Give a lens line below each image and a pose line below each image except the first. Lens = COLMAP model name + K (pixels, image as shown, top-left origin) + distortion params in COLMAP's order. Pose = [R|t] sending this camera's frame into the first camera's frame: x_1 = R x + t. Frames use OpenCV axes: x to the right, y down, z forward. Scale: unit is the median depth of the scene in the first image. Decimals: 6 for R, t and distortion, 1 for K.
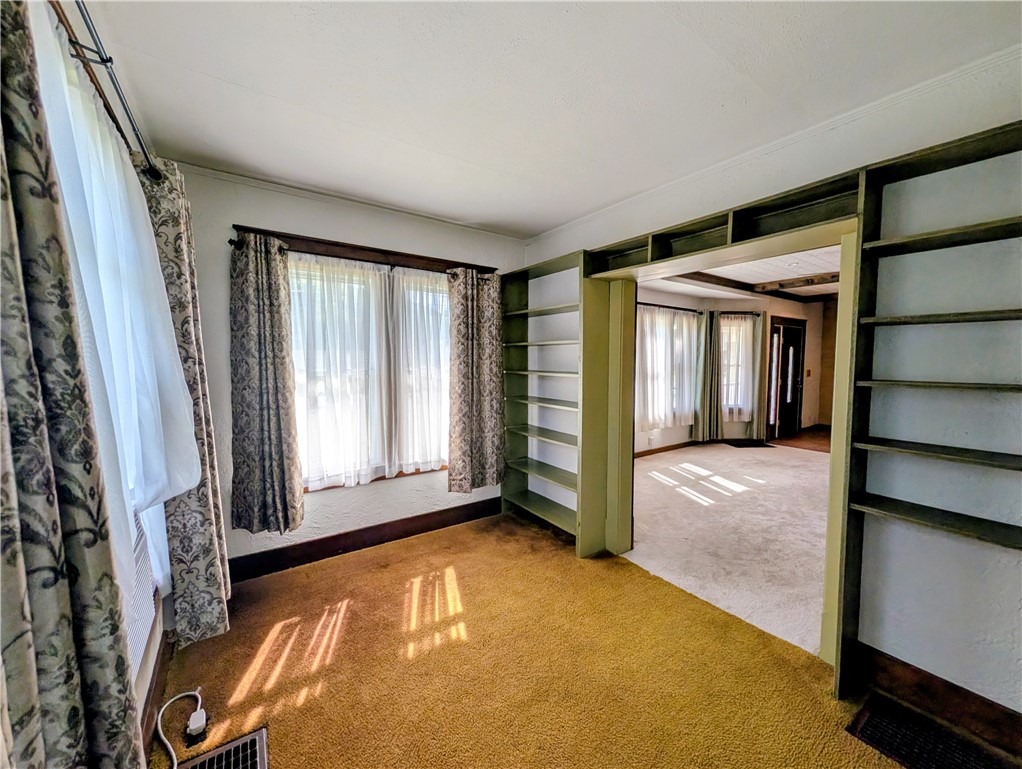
lens RADIAL K [[395.9, 0, 516.1], [0, 395.9, 390.9], [0, 0, 1]] dist [0.000144, -0.000354]
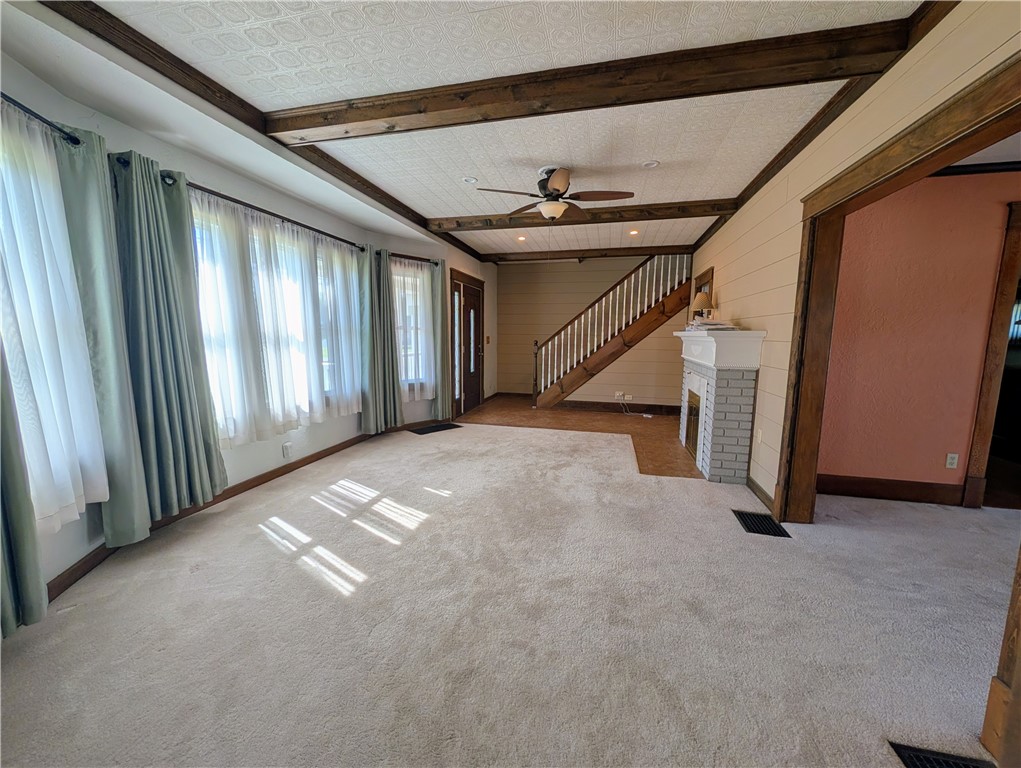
lens RADIAL K [[395.5, 0, 511.4], [0, 395.5, 389.0], [0, 0, 1]] dist [0.000144, -0.000354]
pose [[0.759184, -0.076617, 0.646352, 0.201753], [0.034543, 0.996391, 0.077537, 0.000937], [-0.649959, -0.036538, 0.759090, 0.302455]]
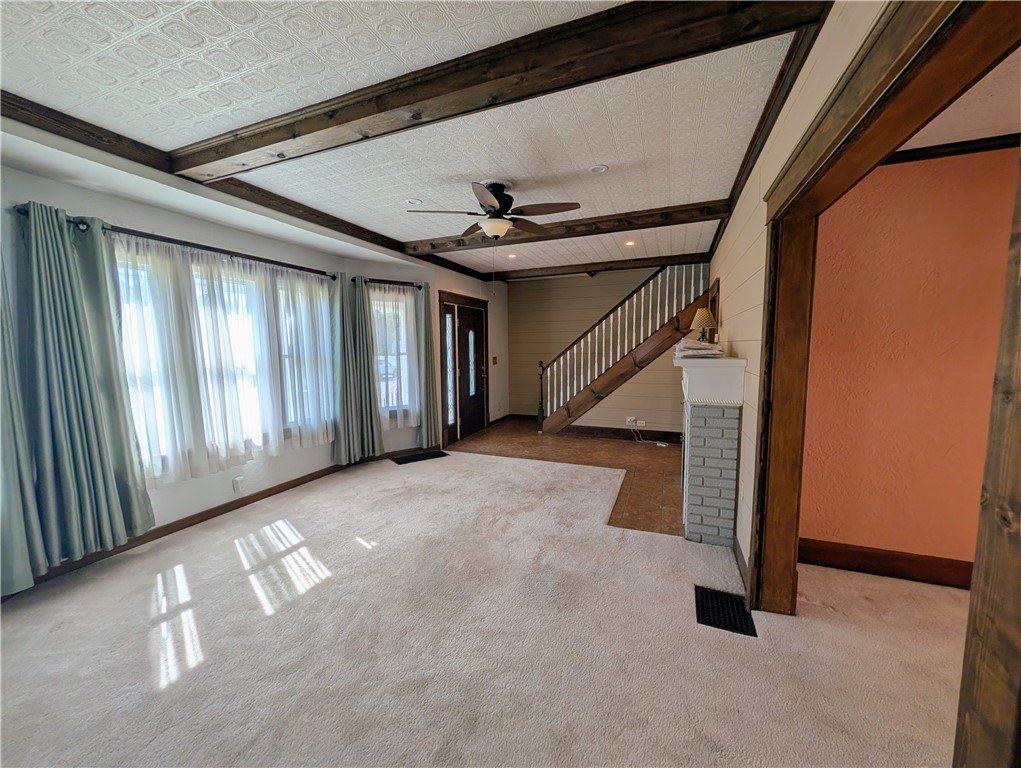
lens RADIAL K [[395.5, 0, 512.1], [0, 395.5, 389.4], [0, 0, 1]] dist [0.000144, -0.000354]
pose [[0.845359, -0.061764, 0.530617, 0.354244], [0.045602, 0.998011, 0.043519, -0.020241], [-0.532249, -0.012592, 0.846494, 0.260888]]
